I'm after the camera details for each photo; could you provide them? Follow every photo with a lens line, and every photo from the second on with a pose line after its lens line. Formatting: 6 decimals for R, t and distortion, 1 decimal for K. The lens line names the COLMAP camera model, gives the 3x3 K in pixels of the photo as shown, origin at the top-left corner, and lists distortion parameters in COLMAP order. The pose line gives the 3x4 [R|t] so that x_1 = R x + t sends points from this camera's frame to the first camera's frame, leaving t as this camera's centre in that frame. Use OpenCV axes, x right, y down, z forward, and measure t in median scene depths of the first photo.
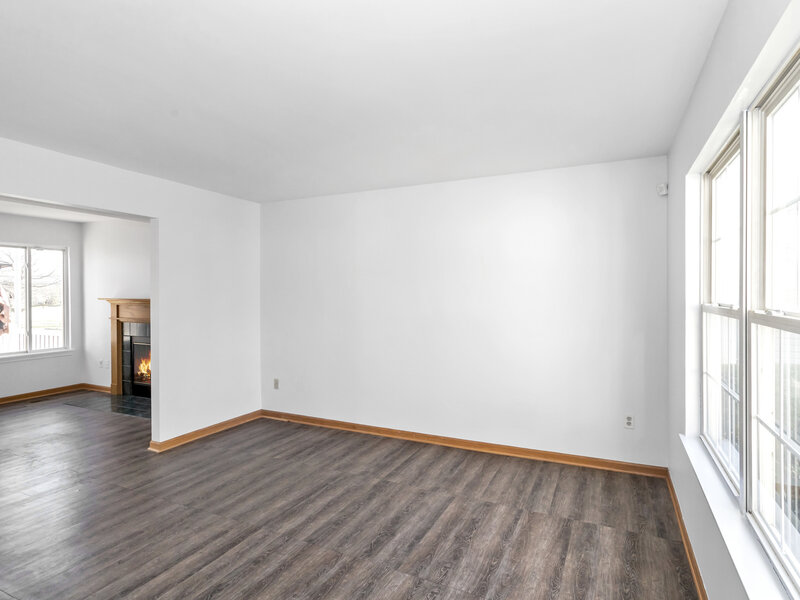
lens RADIAL K [[431.7, 0, 420.3], [0, 431.7, 297.4], [0, 0, 1]] dist [0.019364, 0.001888]
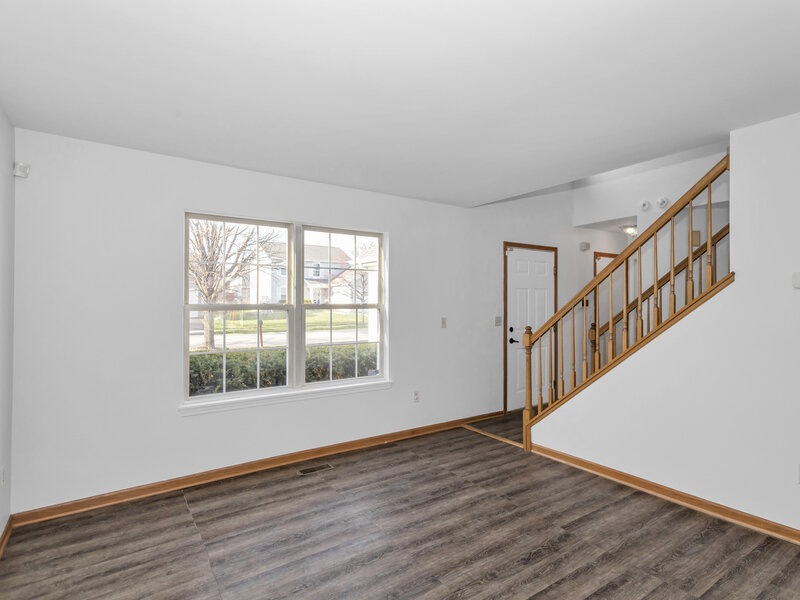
lens RADIAL K [[431.7, 0, 420.3], [0, 431.7, 297.4], [0, 0, 1]] dist [0.019364, 0.001888]
pose [[-0.868952, 0.009244, 0.494809, -0.639269], [0.008118, 0.999957, -0.004425, -0.001315], [-0.494829, 0.000171, -0.868990, 1.708050]]
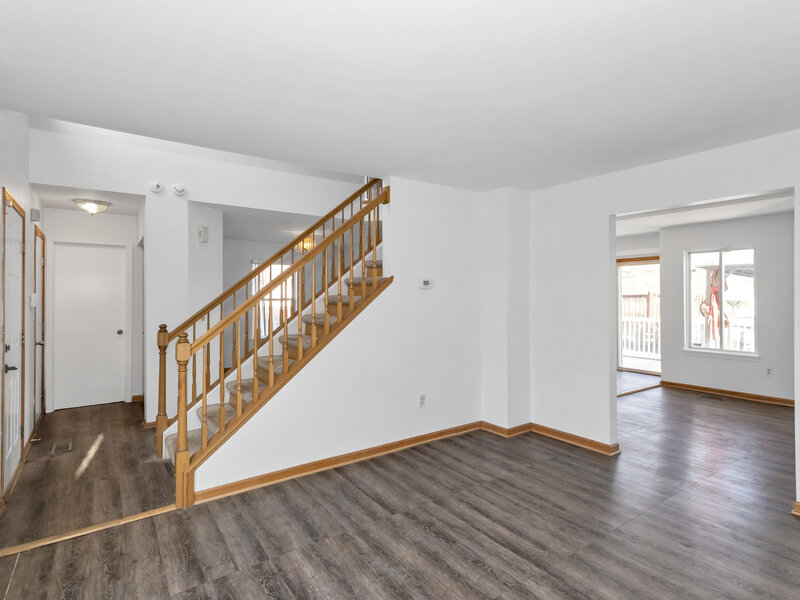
lens RADIAL K [[431.7, 0, 420.3], [0, 431.7, 297.4], [0, 0, 1]] dist [0.019364, 0.001888]
pose [[-0.477578, 0.001891, -0.878587, 0.499709], [-0.008738, 0.999938, 0.006902, -0.003391], [0.878546, 0.010973, -0.477532, 1.211423]]
